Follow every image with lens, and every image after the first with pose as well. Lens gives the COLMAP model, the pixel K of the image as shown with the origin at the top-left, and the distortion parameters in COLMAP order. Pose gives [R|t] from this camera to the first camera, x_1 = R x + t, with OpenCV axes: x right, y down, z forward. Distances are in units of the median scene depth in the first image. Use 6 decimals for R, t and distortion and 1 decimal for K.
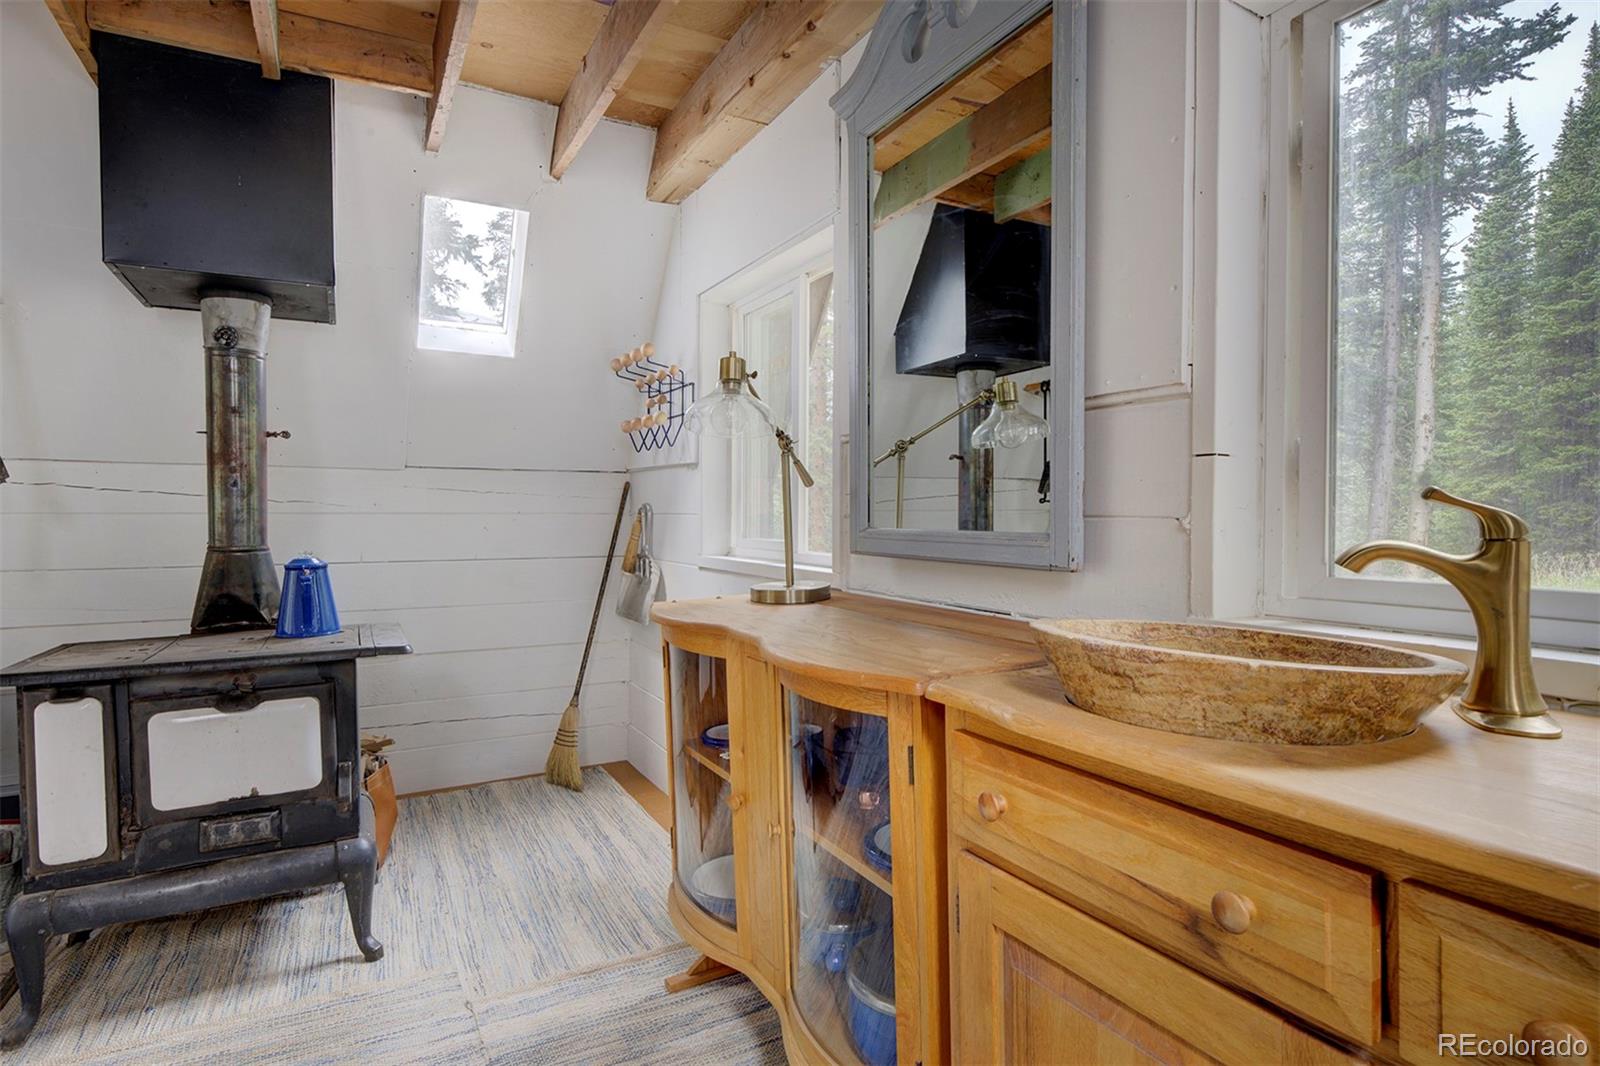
lens RADIAL K [[856.5, 0, 800.0], [0, 856.5, 533.0], [0, 0, 1]] dist [0.002789, 0.000167]
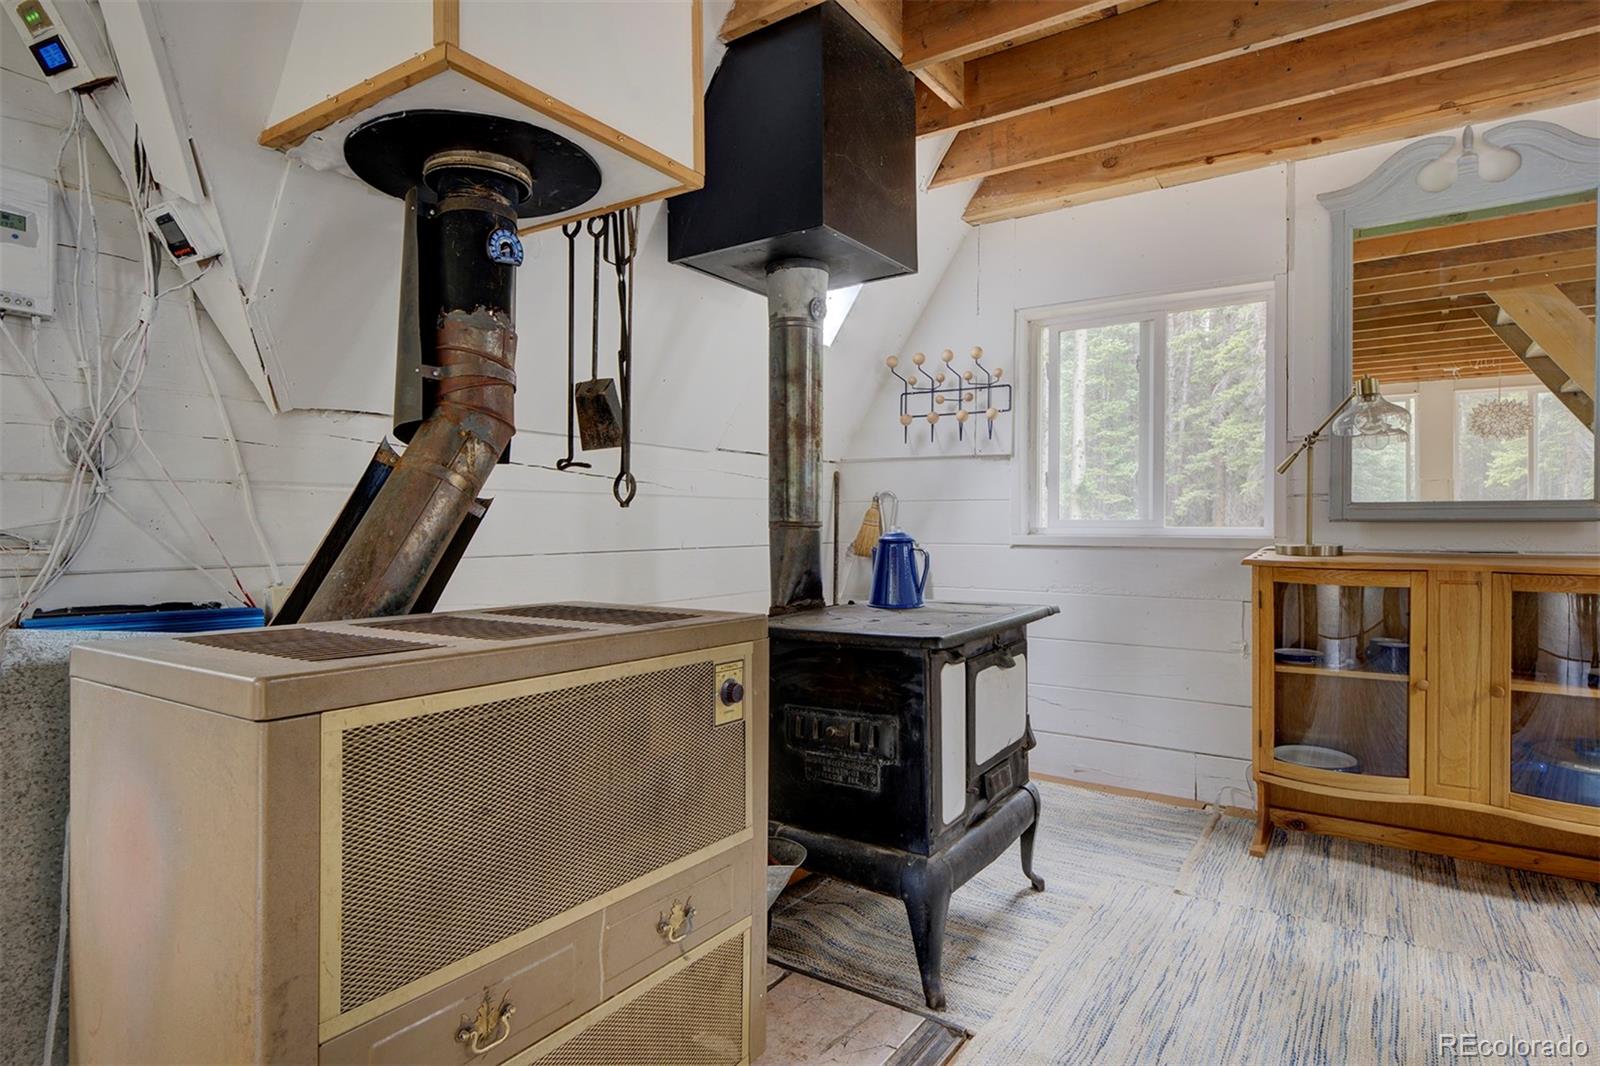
lens RADIAL K [[873.0, 0, 800.0], [0, 873.0, 533.0], [0, 0, 1]] dist [0.003659, 0.000406]
pose [[0.881995, -0.008526, 0.471182, -1.439360], [0.014068, 0.999867, -0.008239, 0.045198], [-0.471049, 0.013896, 0.881997, 0.156685]]
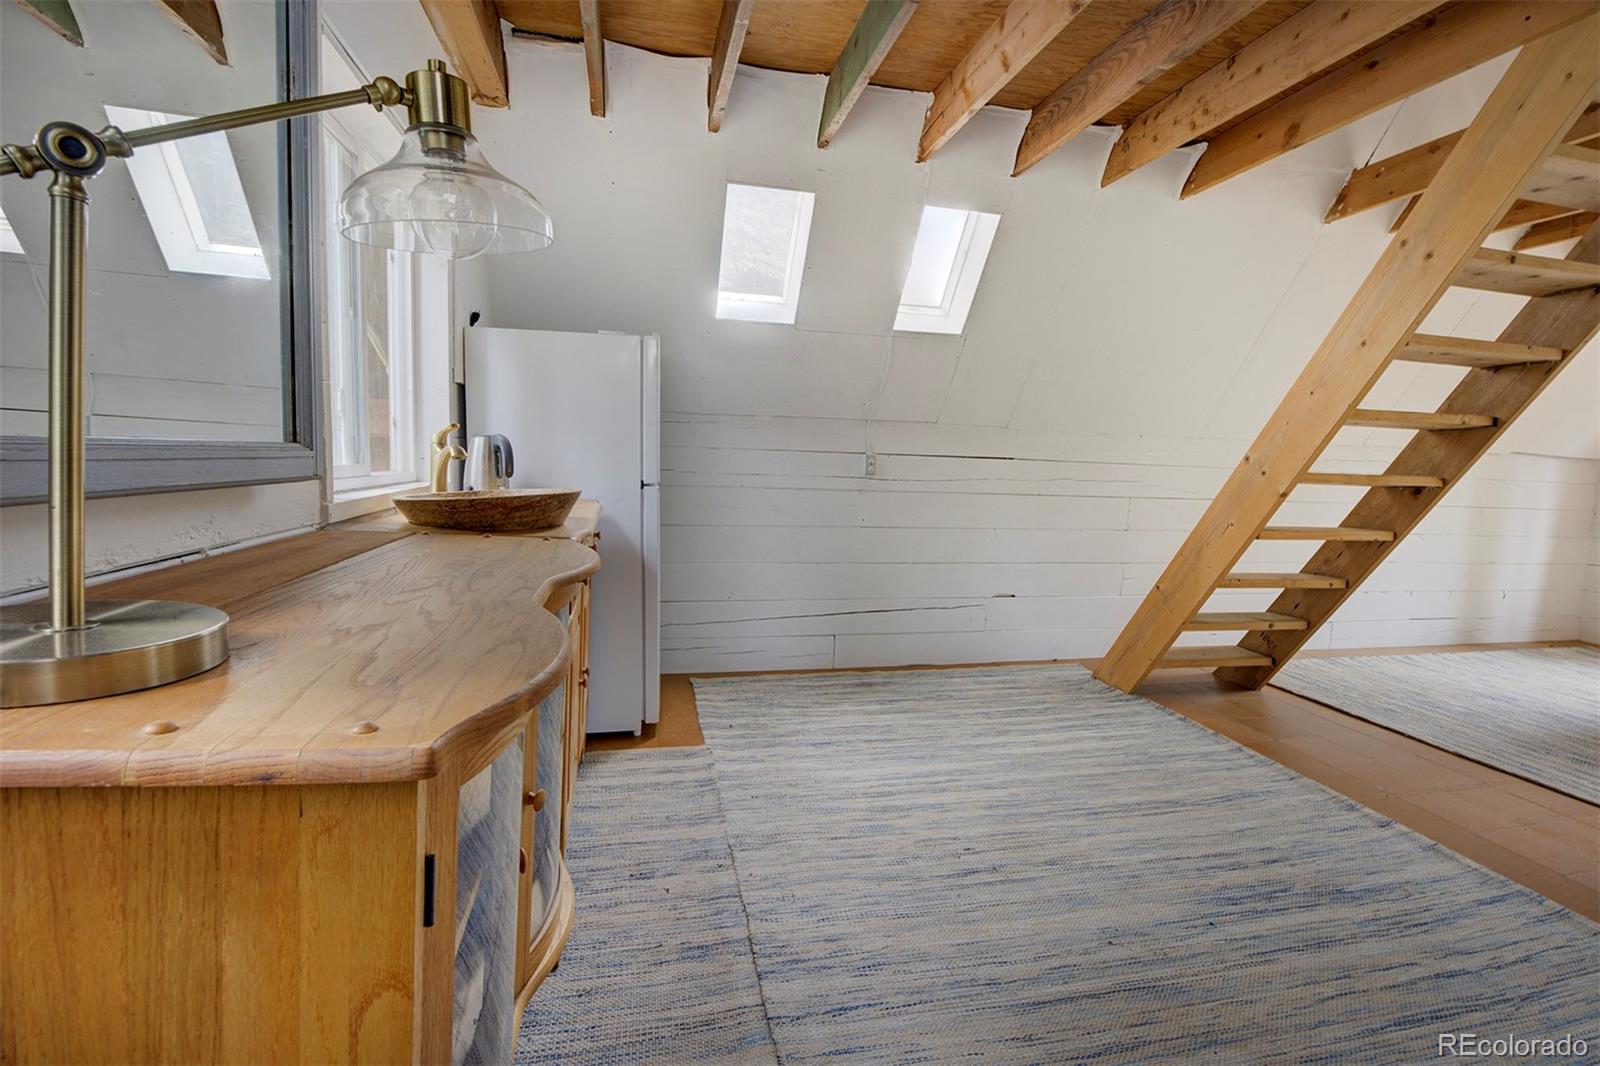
lens RADIAL K [[698.1, 0, 800.0], [0, 698.1, 533.0], [0, 0, 1]] dist [-0.013676, -0.000197]
pose [[-0.967240, -0.070154, 0.243977, -0.335314], [-0.038775, 0.990608, 0.131122, -0.015865], [-0.250884, 0.117366, -0.960876, 1.218950]]
